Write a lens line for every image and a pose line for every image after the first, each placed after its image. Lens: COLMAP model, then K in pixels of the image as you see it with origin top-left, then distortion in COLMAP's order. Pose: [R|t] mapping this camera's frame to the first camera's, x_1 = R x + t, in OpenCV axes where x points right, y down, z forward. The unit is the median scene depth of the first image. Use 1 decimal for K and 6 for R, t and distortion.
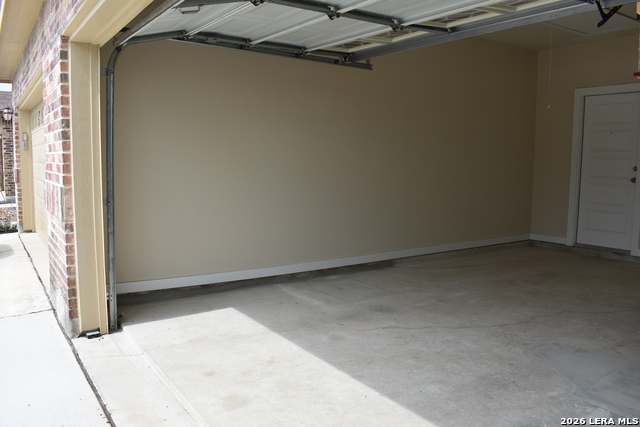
lens RADIAL K [[513.1, 0, 320.0], [0, 513.1, 213.5], [0, 0, 1]] dist [-0.086073, -0.001071]
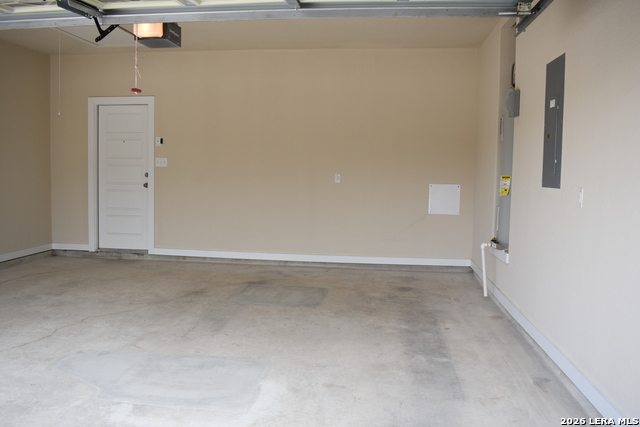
lens RADIAL K [[513.1, 0, 320.0], [0, 513.1, 213.5], [0, 0, 1]] dist [-0.086073, -0.001071]
pose [[0.640267, -0.058240, 0.765941, 0.029139], [0.066906, 0.997560, 0.019924, -0.003828], [-0.765233, 0.038489, 0.642602, -0.022081]]
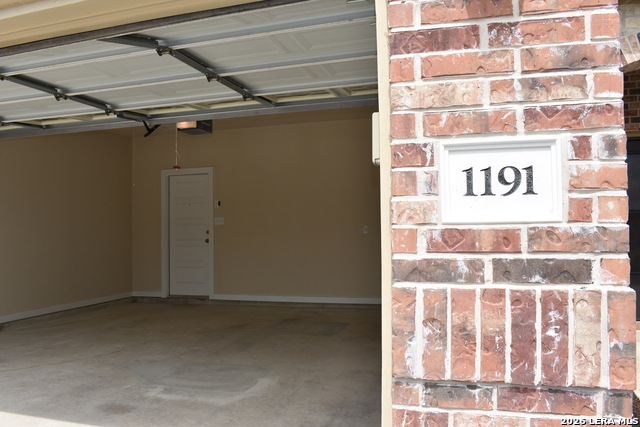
lens RADIAL K [[524.8, 0, 320.0], [0, 524.8, 213.5], [0, 0, 1]] dist [-0.091858, 0.008810]
pose [[0.763099, -0.000455, 0.646282, -0.046611], [0.090860, 0.990143, -0.106586, 0.059659], [-0.639863, 0.140057, 0.755619, -0.408863]]
